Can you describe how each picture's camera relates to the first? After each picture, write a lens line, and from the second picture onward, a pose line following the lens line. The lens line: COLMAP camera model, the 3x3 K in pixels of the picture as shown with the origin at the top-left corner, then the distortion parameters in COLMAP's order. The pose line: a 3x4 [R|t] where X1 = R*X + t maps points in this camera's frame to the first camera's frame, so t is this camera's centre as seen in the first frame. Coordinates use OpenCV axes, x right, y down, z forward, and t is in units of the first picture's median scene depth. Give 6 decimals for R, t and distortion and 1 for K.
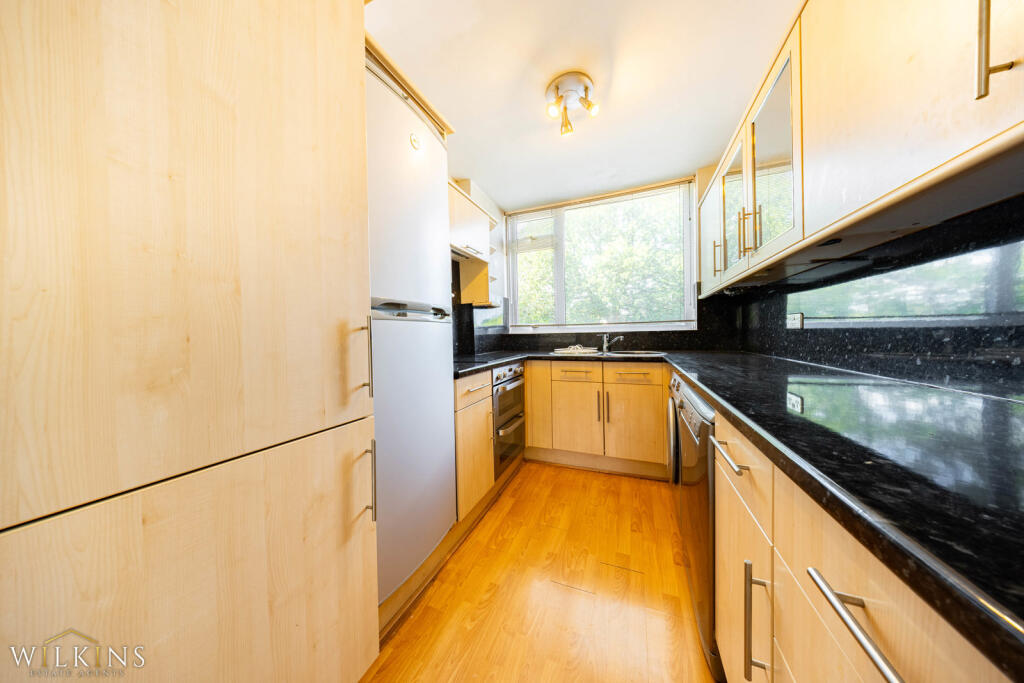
lens RADIAL K [[285.6, 0, 512.0], [0, 285.6, 341.5], [0, 0, 1]] dist [-0.021309, -0.000052]
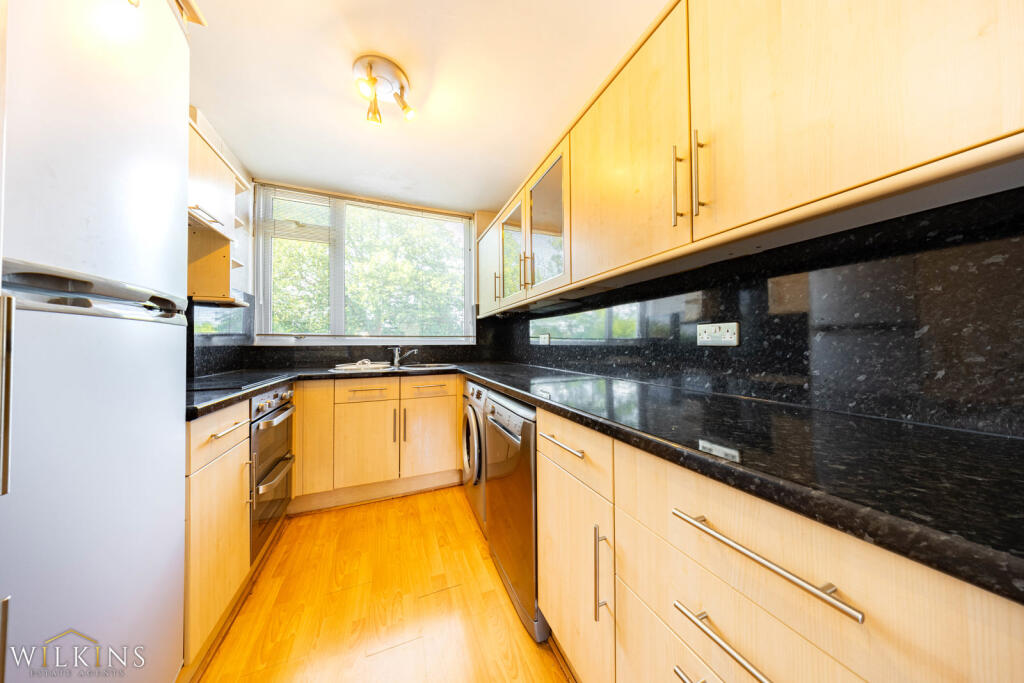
lens RADIAL K [[285.6, 0, 512.0], [0, 285.6, 341.5], [0, 0, 1]] dist [-0.021309, -0.000052]
pose [[0.701865, 0.025560, 0.711851, -0.091428], [0.008023, 0.999009, -0.043781, -0.001313], [-0.712265, 0.036440, 0.700964, 0.076863]]
